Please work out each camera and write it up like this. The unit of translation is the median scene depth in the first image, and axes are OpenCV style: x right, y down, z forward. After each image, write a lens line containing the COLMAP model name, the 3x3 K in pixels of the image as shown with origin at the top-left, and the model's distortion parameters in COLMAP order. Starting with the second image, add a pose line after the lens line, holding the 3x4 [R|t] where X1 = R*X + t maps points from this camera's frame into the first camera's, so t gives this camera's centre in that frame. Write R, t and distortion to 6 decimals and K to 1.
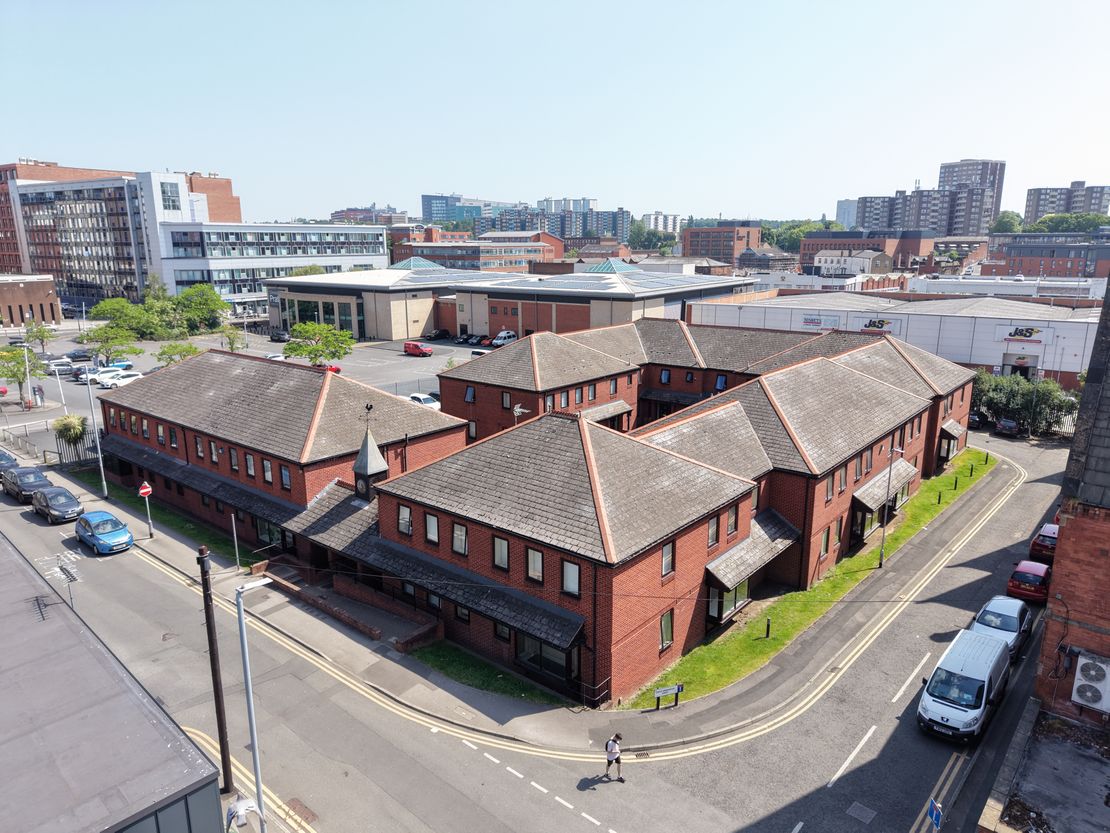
lens RADIAL K [[741.4, 0, 555.0], [0, 741.4, 416.5], [0, 0, 1]] dist [0.044808, -0.044223]
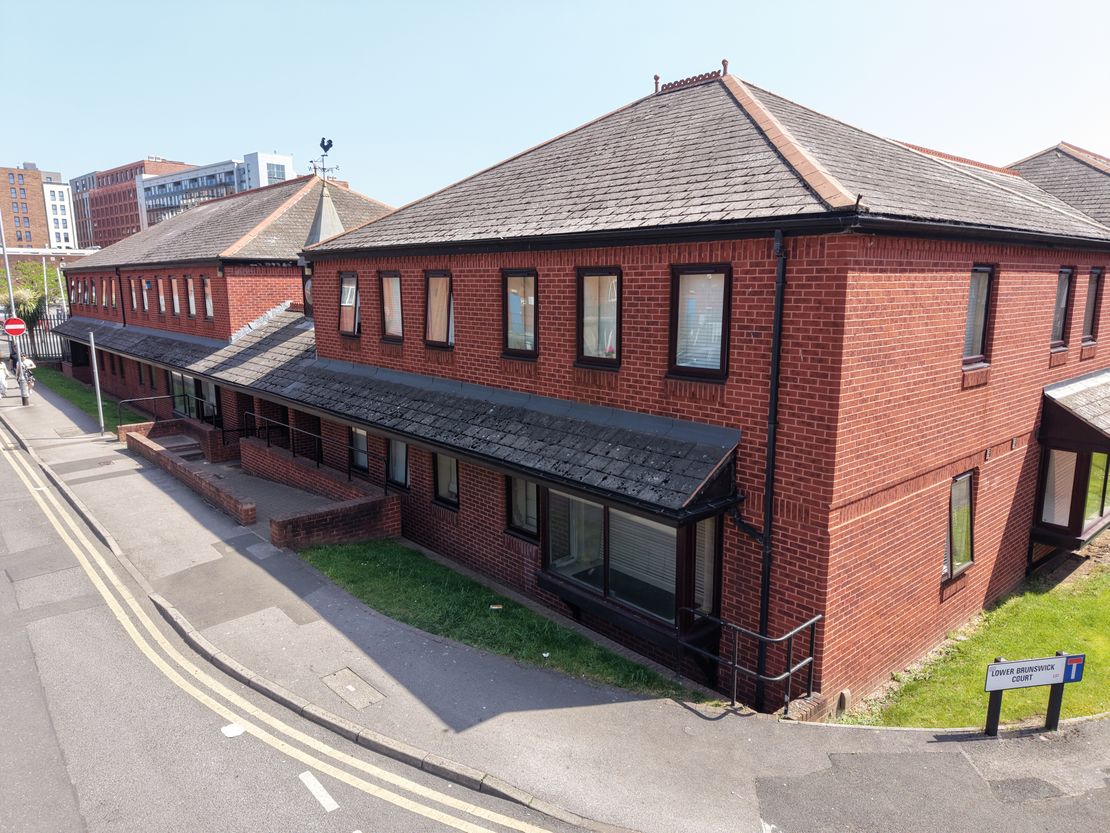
lens RADIAL K [[741.4, 0, 555.0], [0, 741.4, 416.5], [0, 0, 1]] dist [0.044808, -0.044223]
pose [[0.988088, 0.028292, -0.151268, 0.008740], [-0.035268, 0.998425, -0.043634, 0.274212], [0.149795, 0.048449, 0.987529, 0.647967]]
